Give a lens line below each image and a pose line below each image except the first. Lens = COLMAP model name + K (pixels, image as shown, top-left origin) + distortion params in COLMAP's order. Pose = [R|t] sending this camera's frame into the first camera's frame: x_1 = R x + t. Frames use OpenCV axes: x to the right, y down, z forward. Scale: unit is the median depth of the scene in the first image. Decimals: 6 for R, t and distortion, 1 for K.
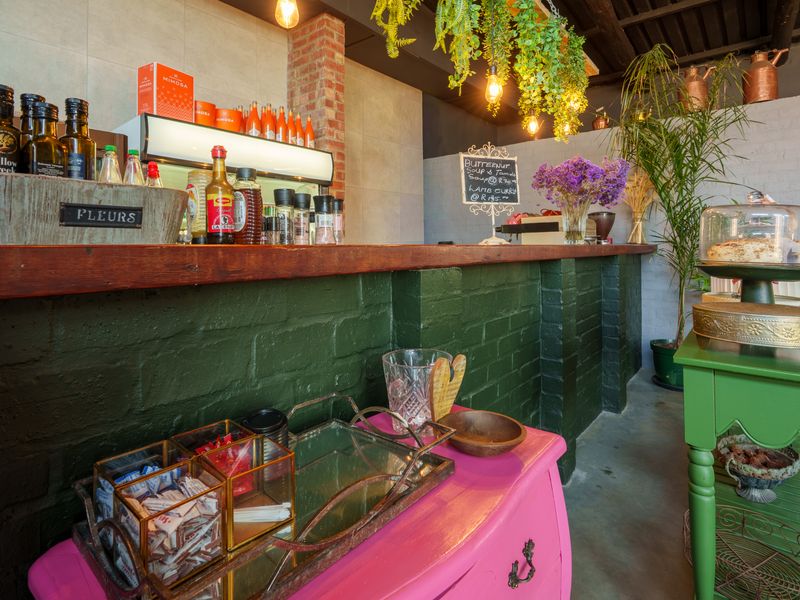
lens RADIAL K [[392.8, 0, 399.7], [0, 392.8, 266.7], [0, 0, 1]] dist [0.004226, 0.000530]
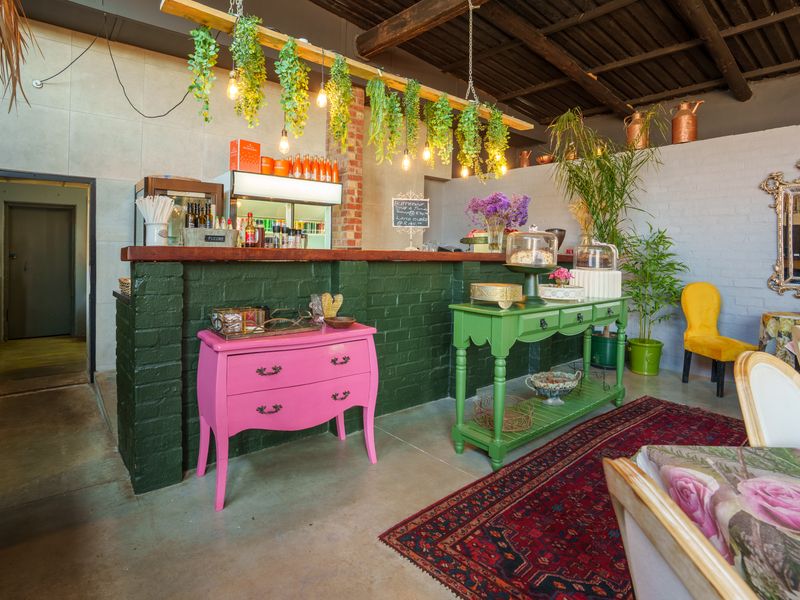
lens RADIAL K [[412.7, 0, 400.0], [0, 412.7, 300.0], [0, 0, 1]] dist [-0.039369, -0.000084]
pose [[0.978957, 0.046837, -0.198617, 0.553214], [-0.034379, 0.997246, 0.065721, 0.040897], [0.201148, -0.057509, 0.977871, -0.777625]]
